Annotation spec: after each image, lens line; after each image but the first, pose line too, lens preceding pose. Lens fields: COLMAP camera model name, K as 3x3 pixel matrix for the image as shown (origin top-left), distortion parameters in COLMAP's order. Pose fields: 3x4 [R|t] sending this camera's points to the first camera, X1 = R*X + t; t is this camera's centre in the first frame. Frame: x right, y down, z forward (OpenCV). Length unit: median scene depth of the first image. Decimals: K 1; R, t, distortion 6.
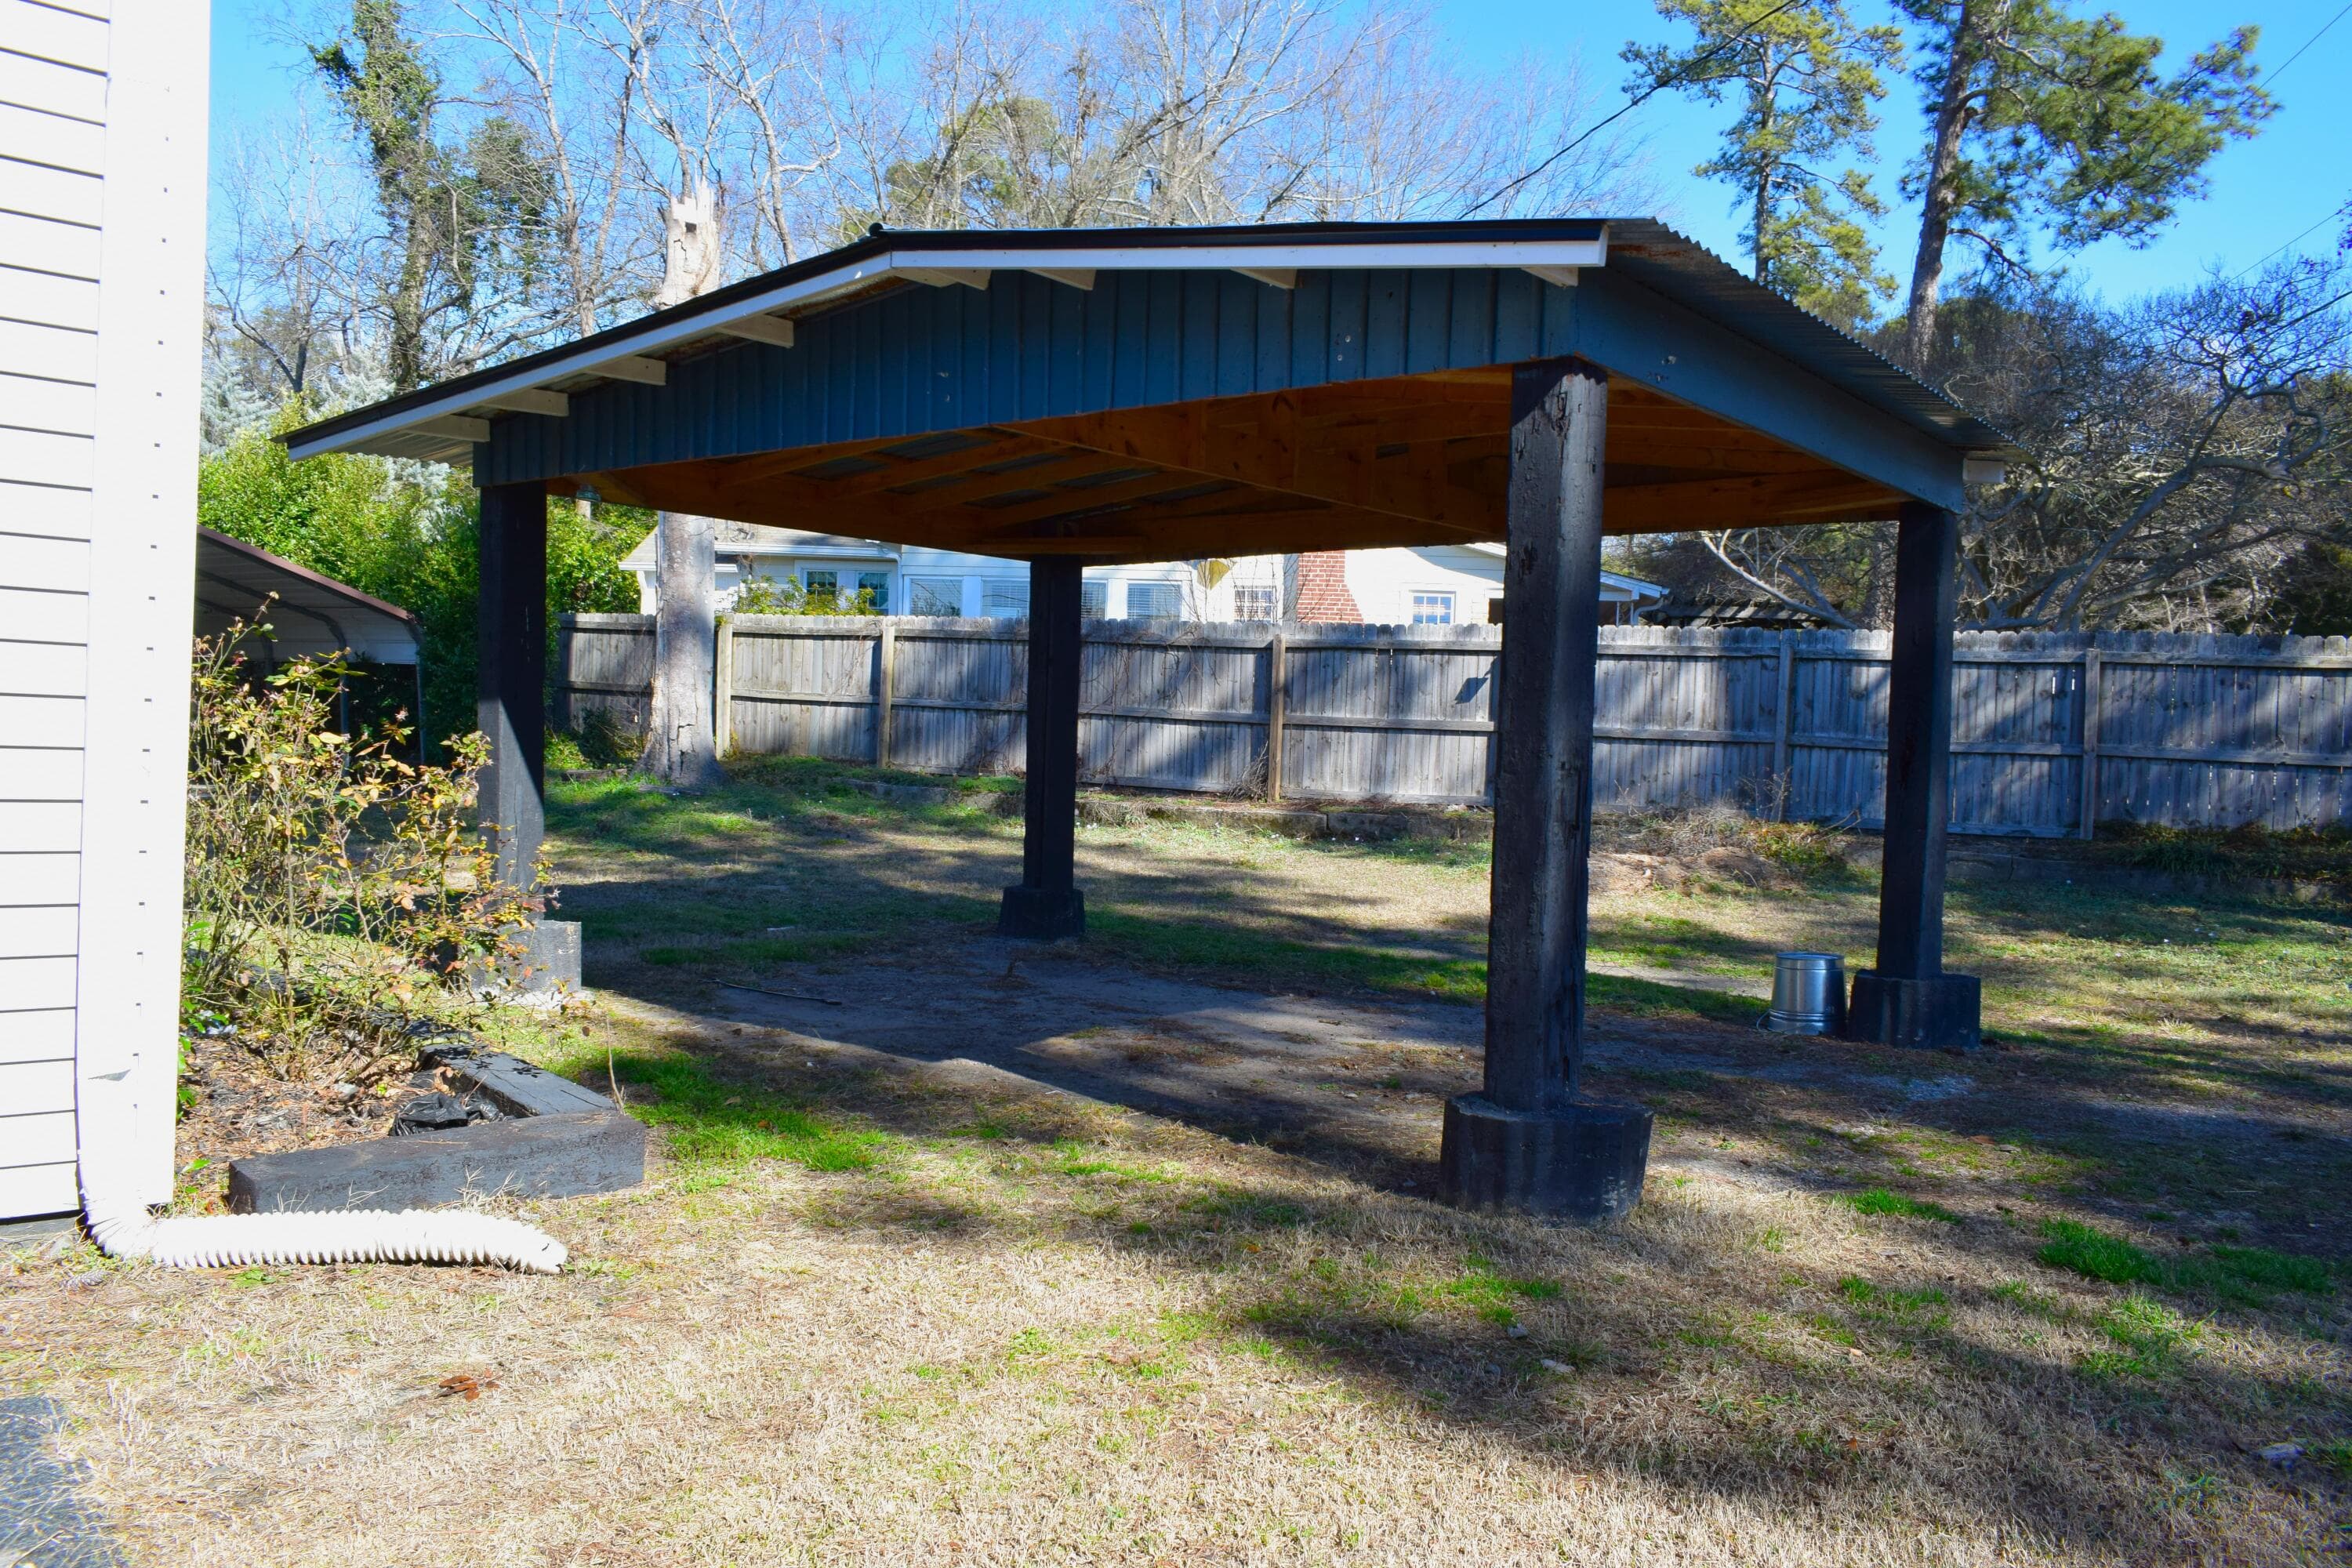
lens RADIAL K [[1822.1, 0, 1177.2], [0, 1822.1, 761.2], [0, 0, 1]] dist [-0.013694, 0.004401]
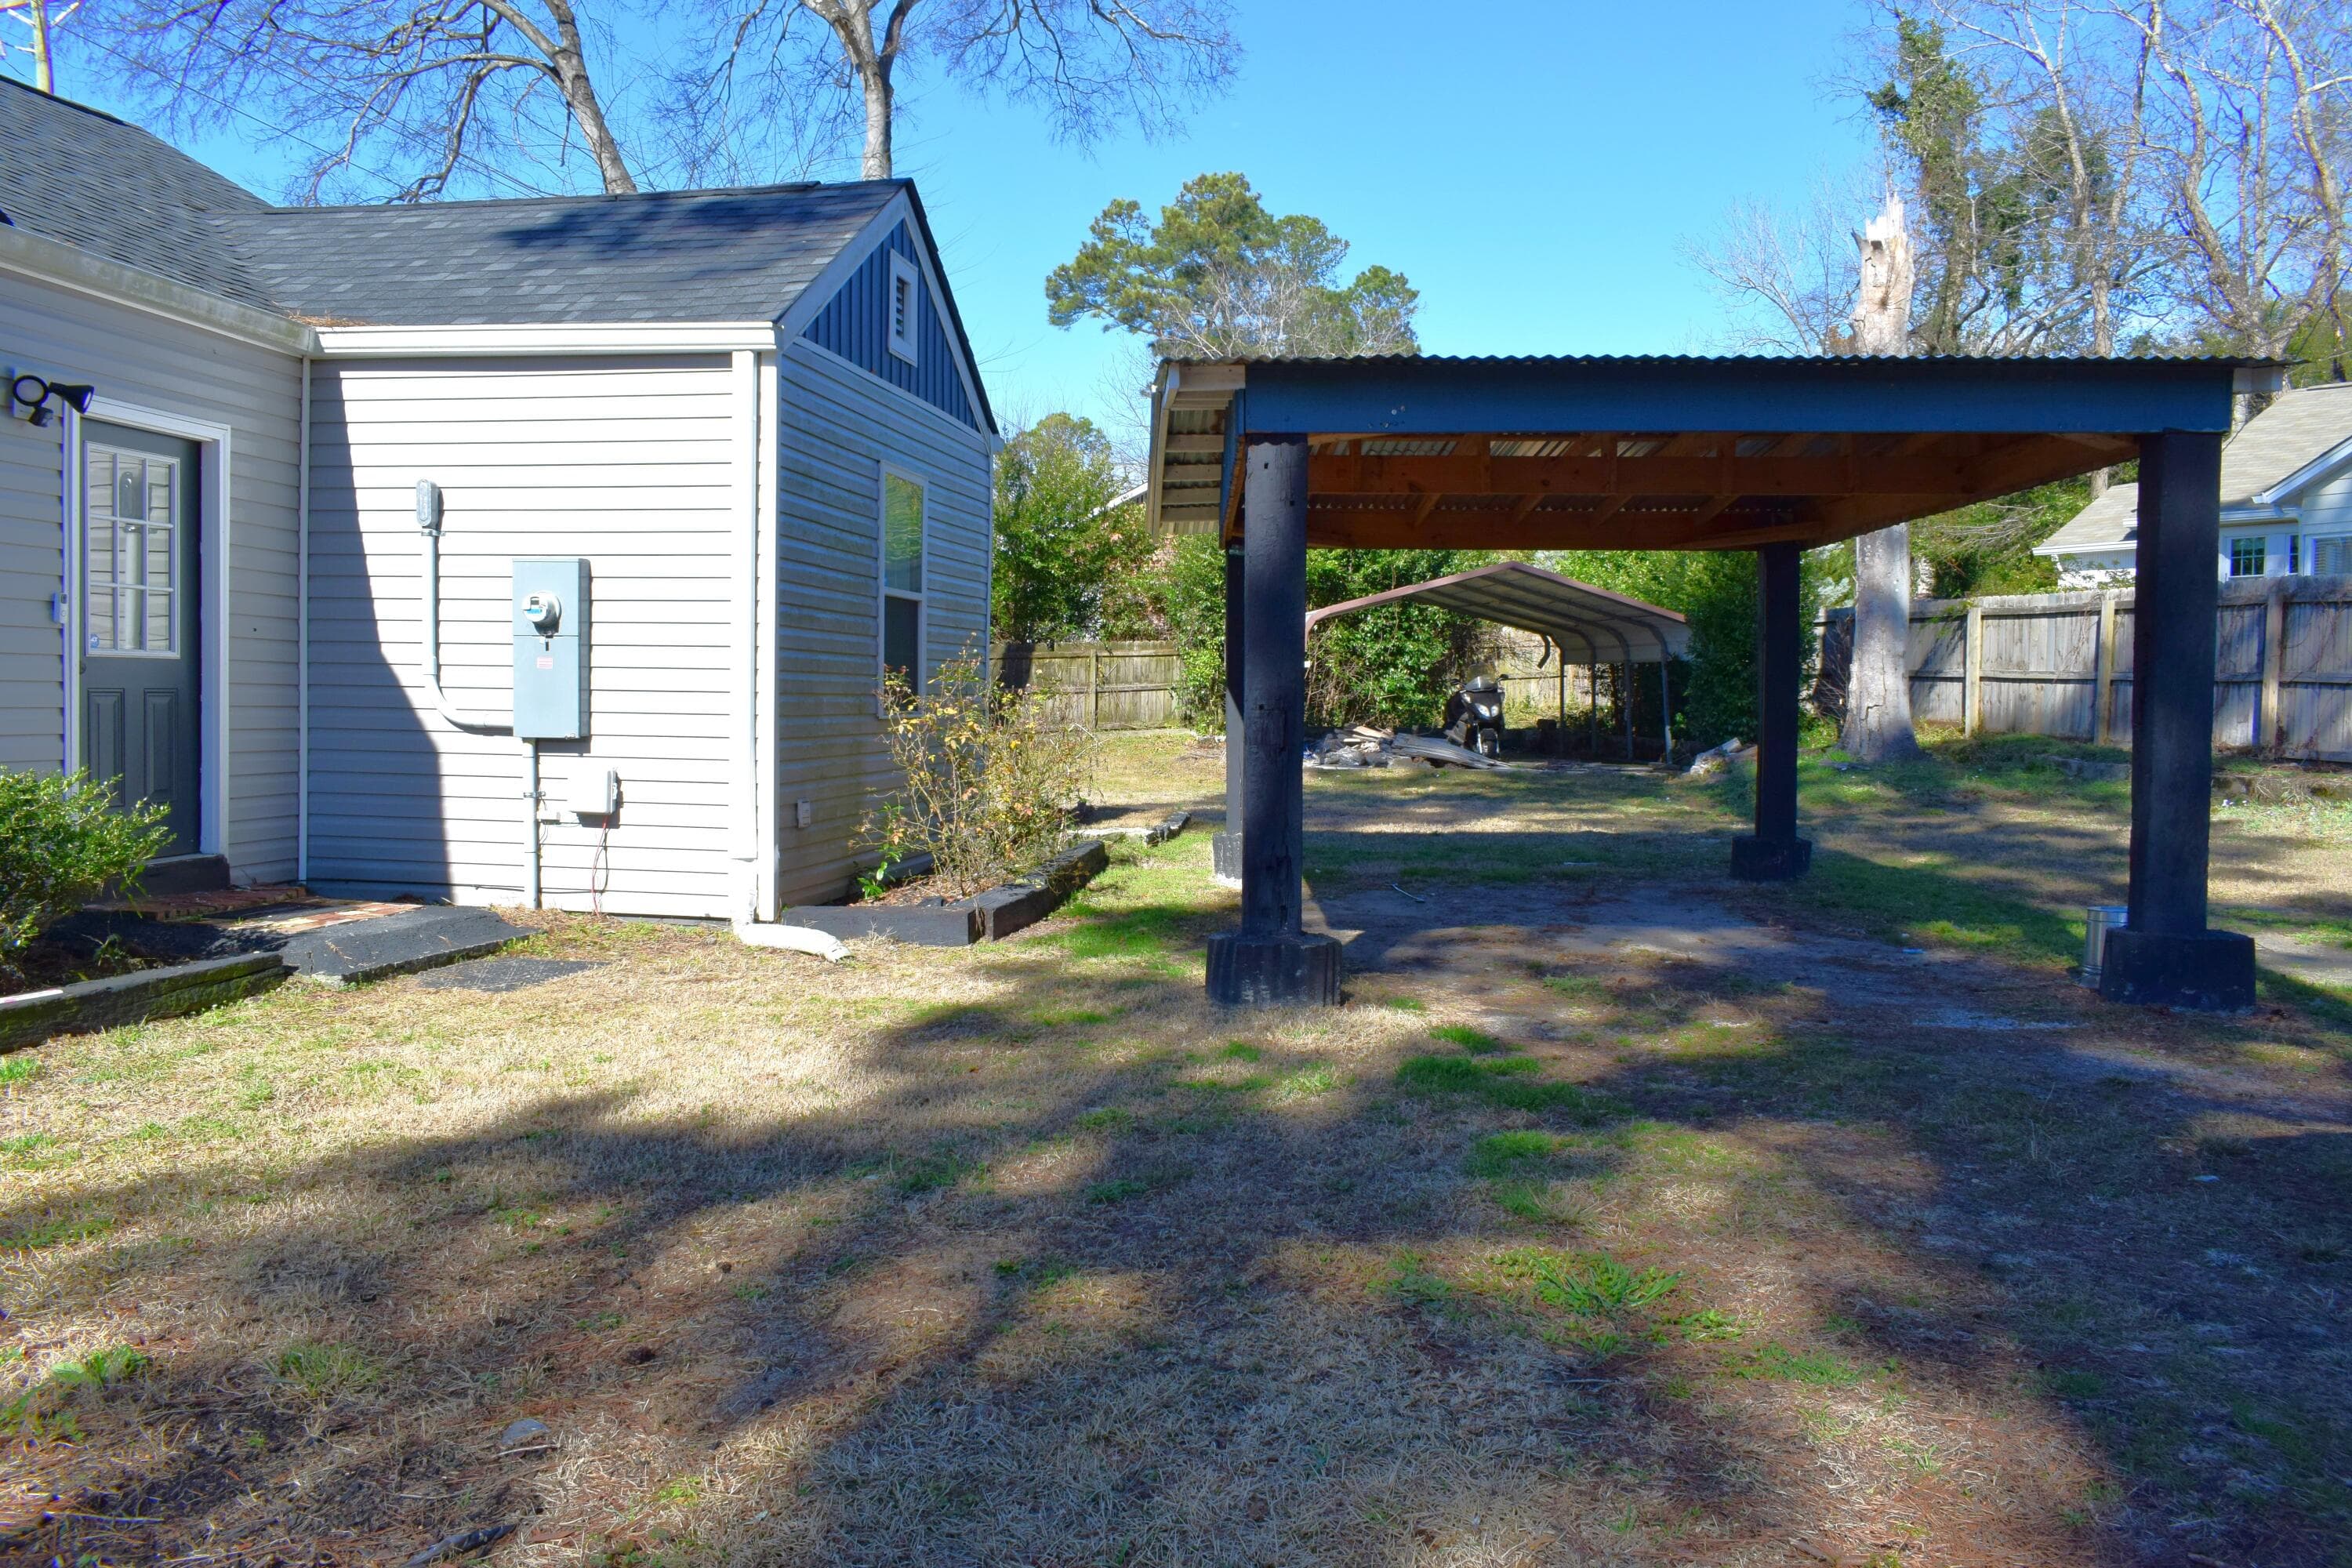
lens RADIAL K [[1822.1, 0, 1174.2], [0, 1822.1, 755.1], [0, 0, 1]] dist [-0.013694, 0.004401]
pose [[0.617332, -0.003540, -0.786695, 0.284559], [0.002774, 0.999993, -0.002322, 0.009603], [0.786698, -0.000749, 0.617338, 0.004631]]
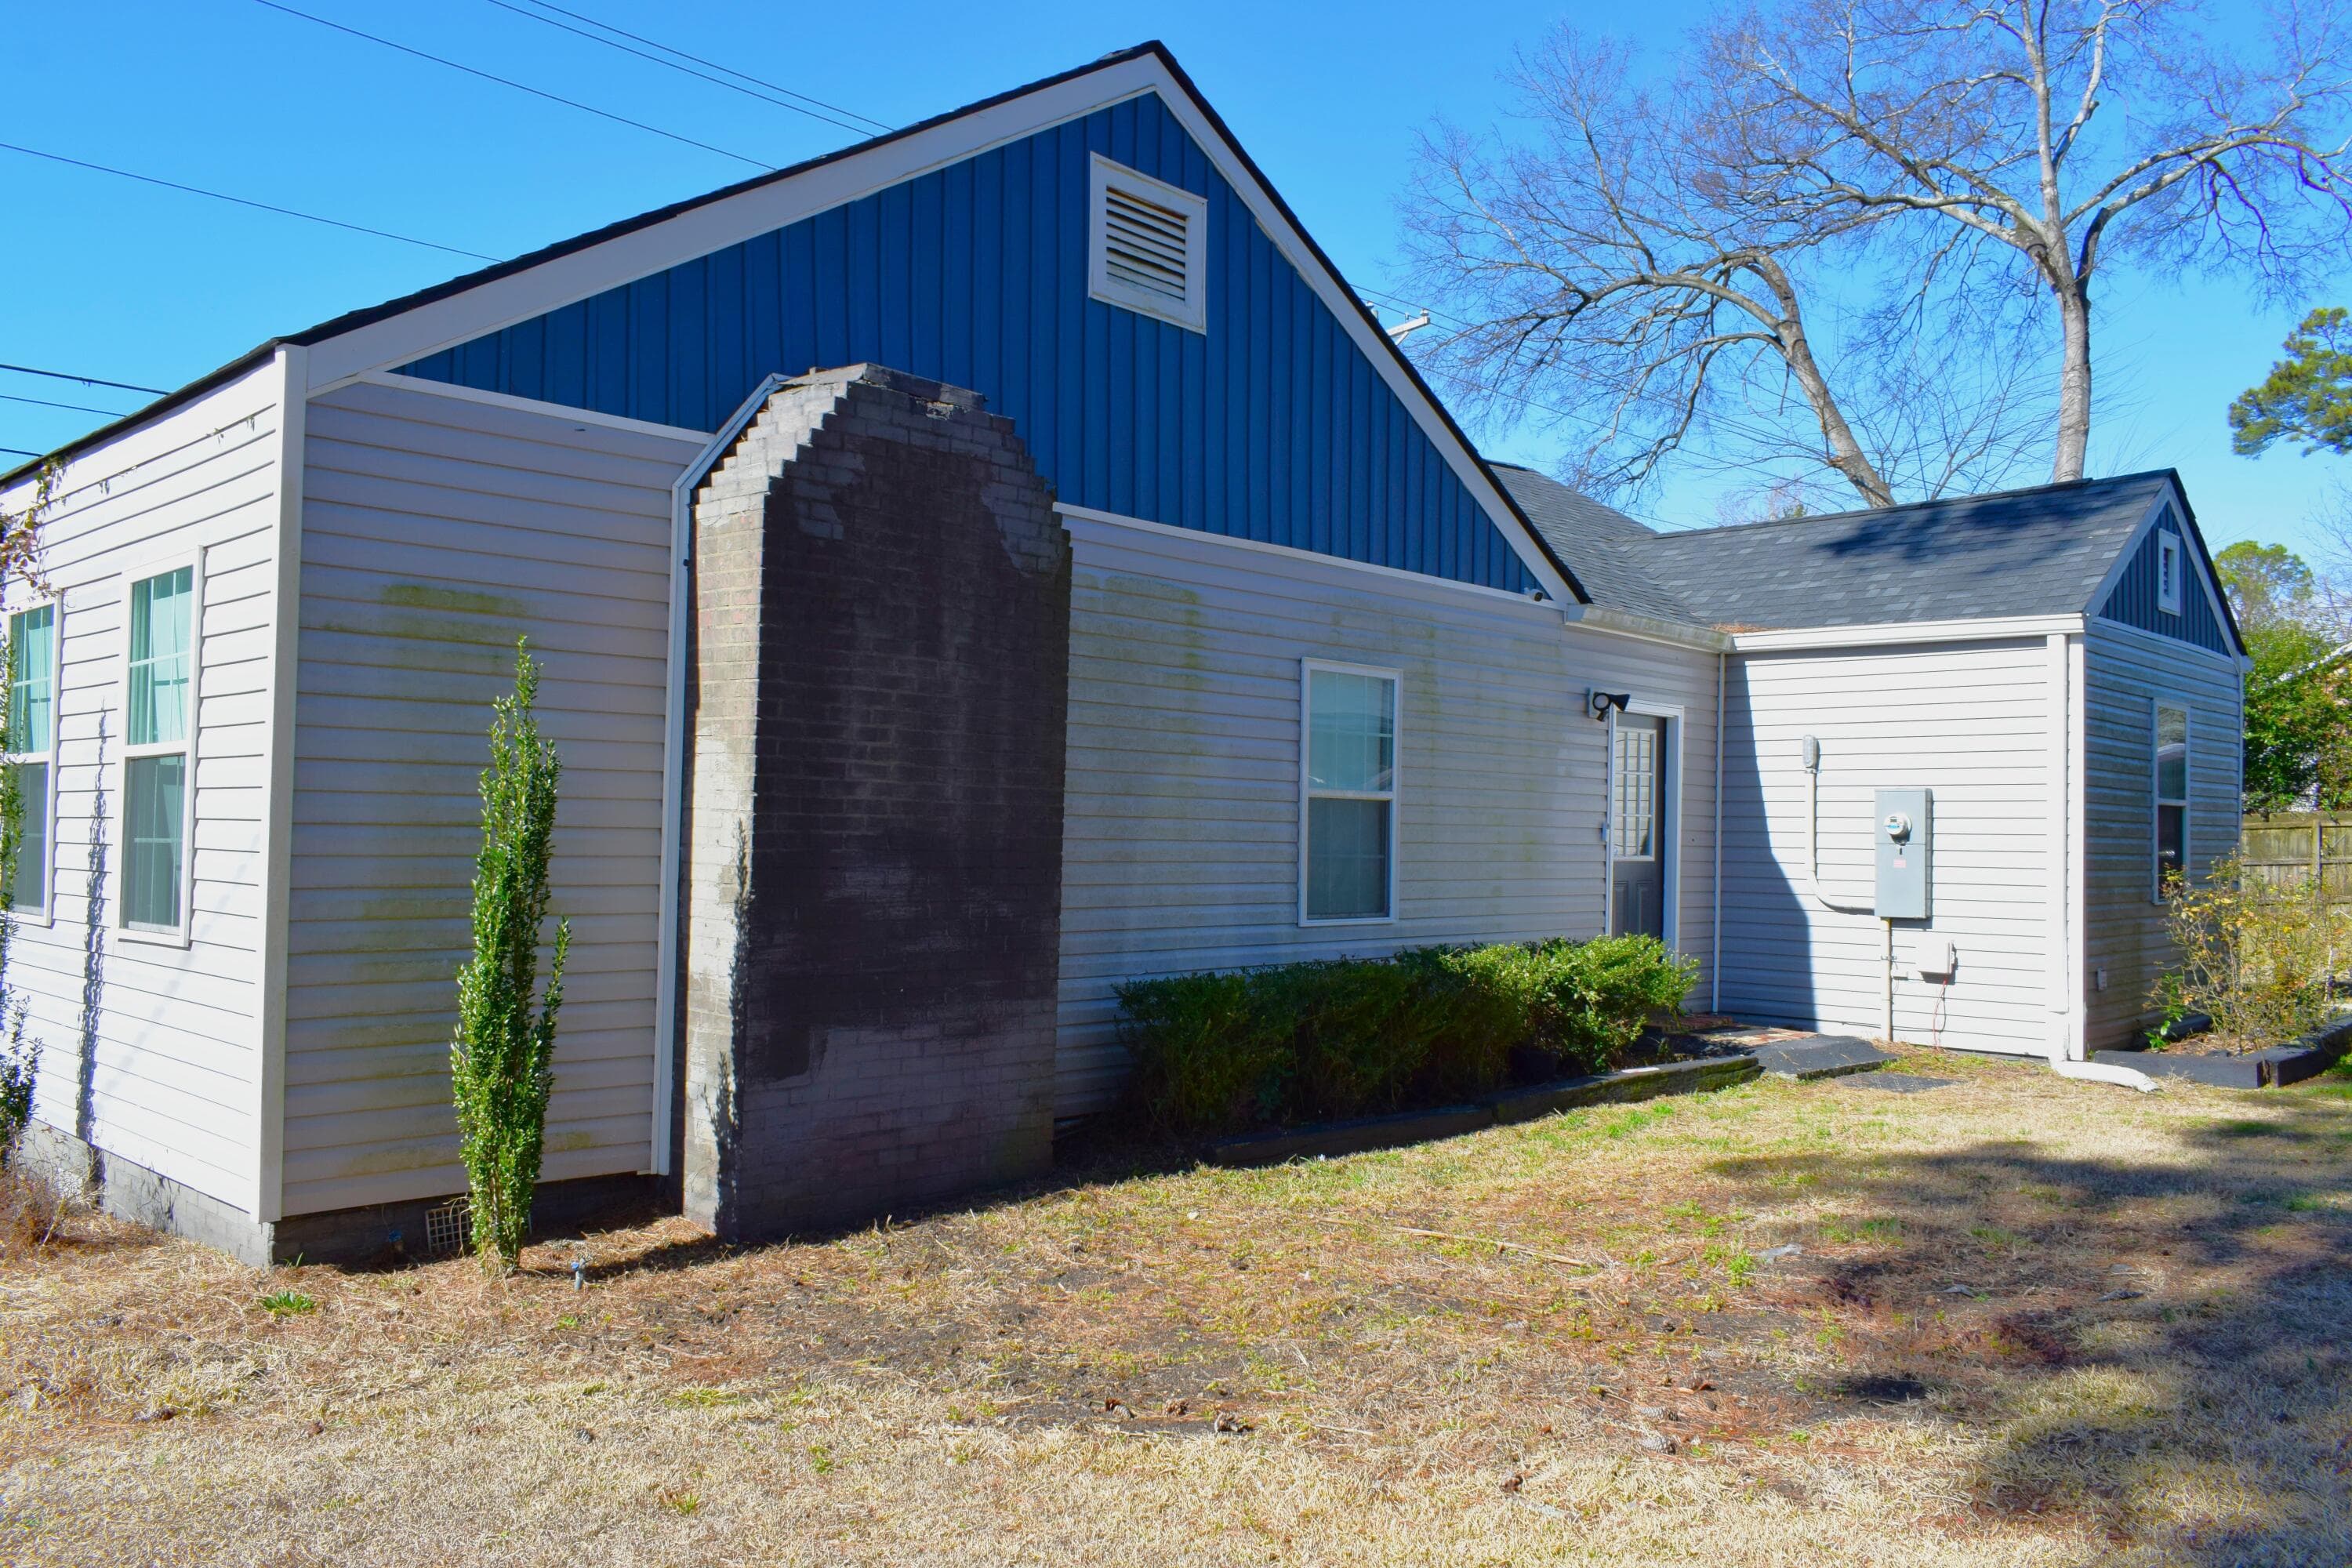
lens RADIAL K [[1822.1, 0, 1164.7], [0, 1822.1, 778.4], [0, 0, 1]] dist [-0.013694, 0.004401]
pose [[0.067662, -0.068567, -0.995349, 0.444778], [-0.019093, 0.997364, -0.070004, 0.004778], [0.997526, 0.023740, 0.066174, -0.136080]]
